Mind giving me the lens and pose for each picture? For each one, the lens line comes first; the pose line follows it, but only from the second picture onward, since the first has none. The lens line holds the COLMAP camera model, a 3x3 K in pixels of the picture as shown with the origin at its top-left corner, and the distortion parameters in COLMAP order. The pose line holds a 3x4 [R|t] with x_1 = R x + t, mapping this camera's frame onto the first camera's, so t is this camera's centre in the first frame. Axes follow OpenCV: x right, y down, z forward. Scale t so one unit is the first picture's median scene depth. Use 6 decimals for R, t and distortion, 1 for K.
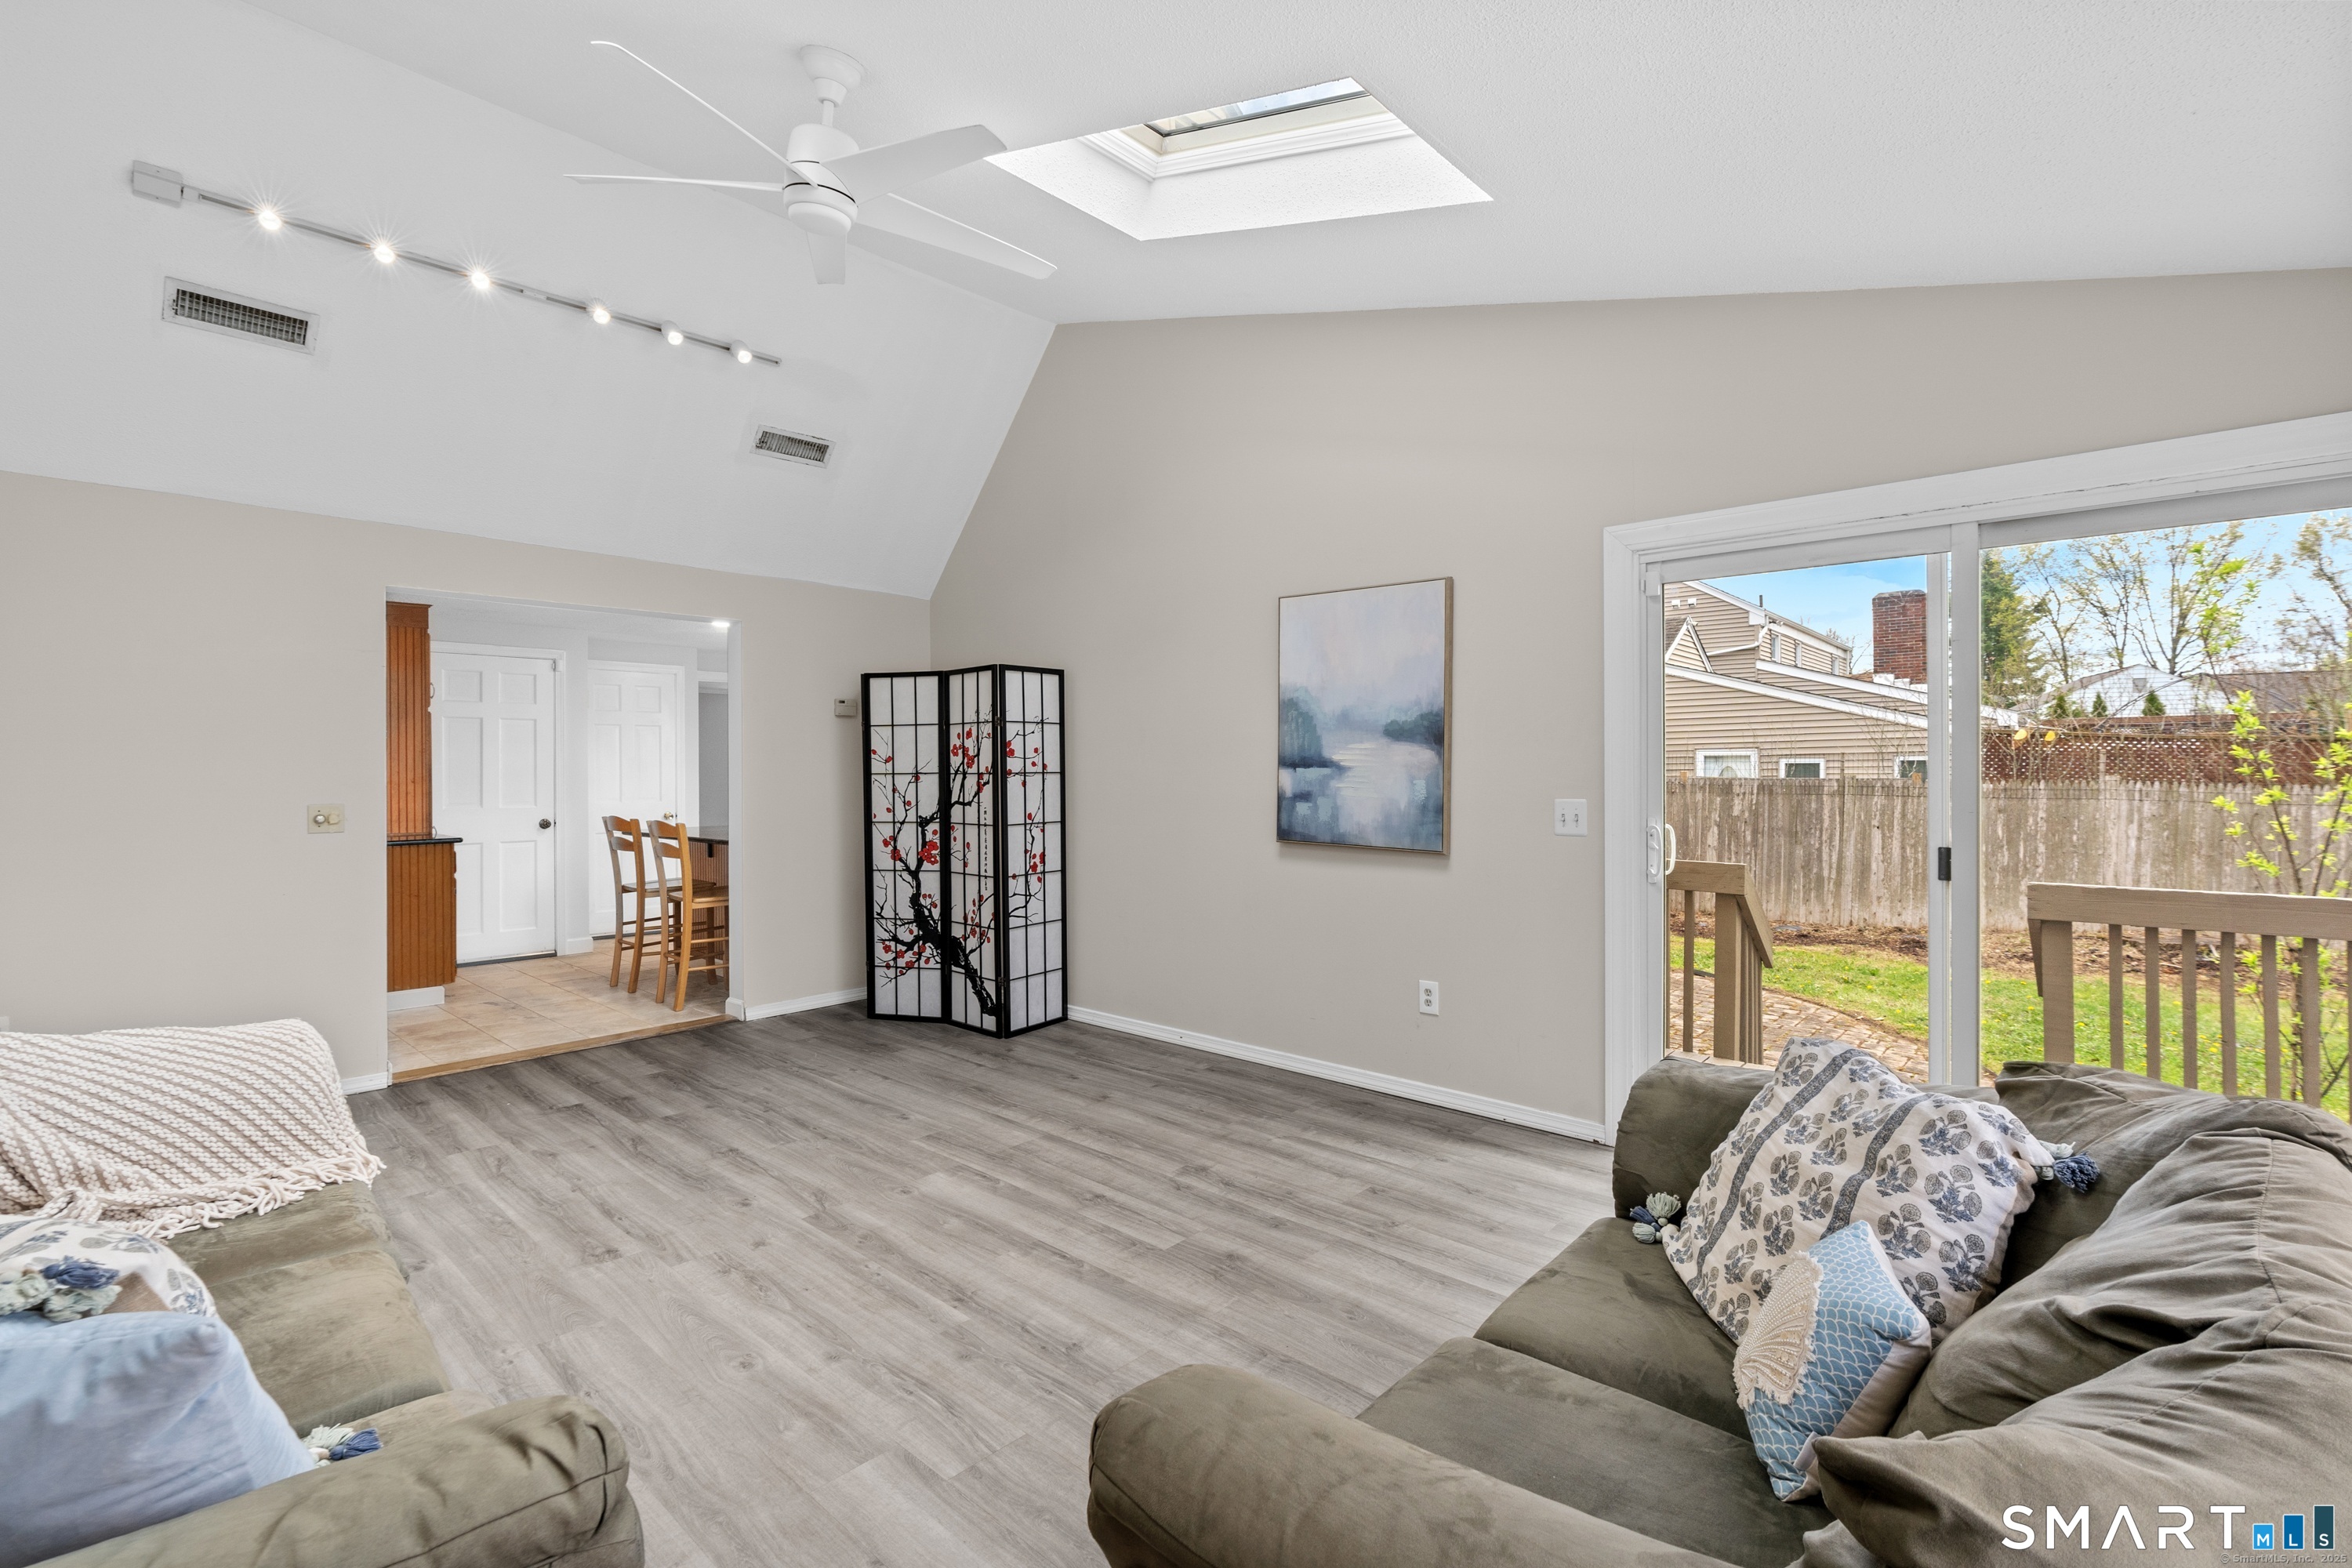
lens RADIAL K [[1061.9, 0, 1160.9], [0, 1061.9, 759.4], [0, 0, 1]] dist [-0.001776, 0.000412]
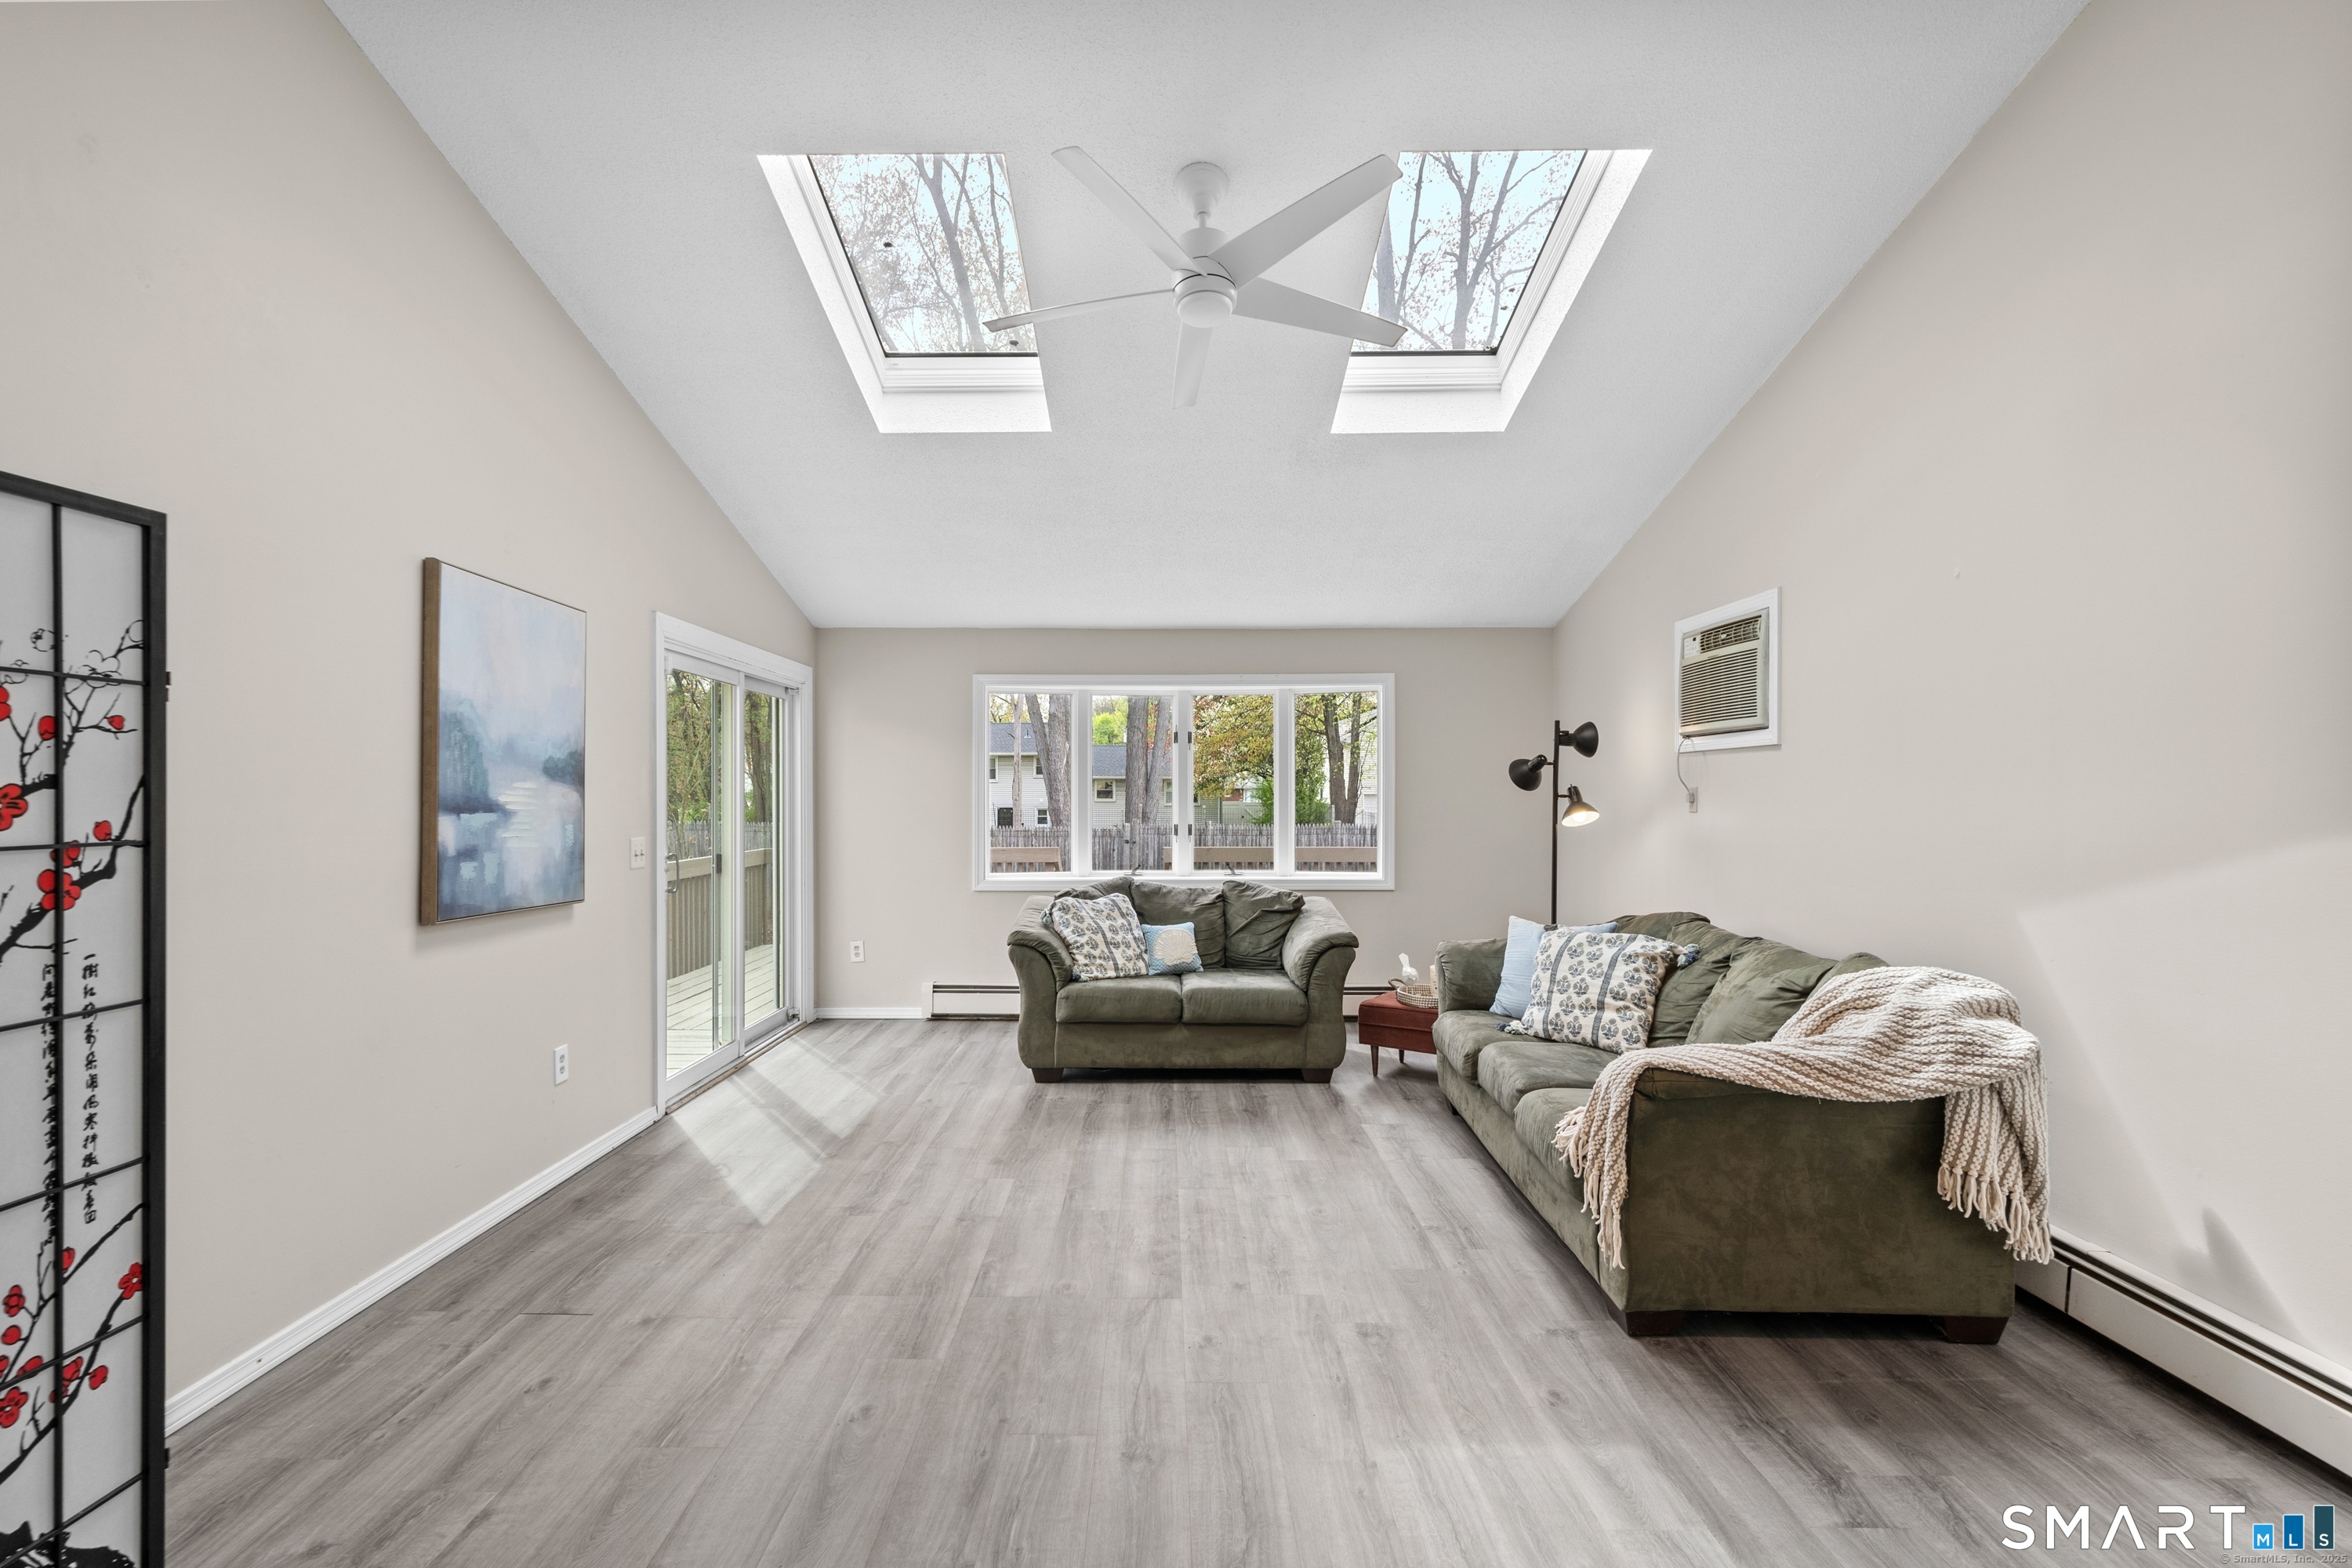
lens RADIAL K [[1062.1, 0, 1149.6], [0, 1062.1, 793.6], [0, 0, 1]] dist [-0.000084, 0.000180]
pose [[-0.673547, 0.006823, 0.739113, -0.731189], [-0.002287, 0.999933, -0.011314, 0.001956], [-0.739140, -0.009311, -0.673487, 1.195771]]
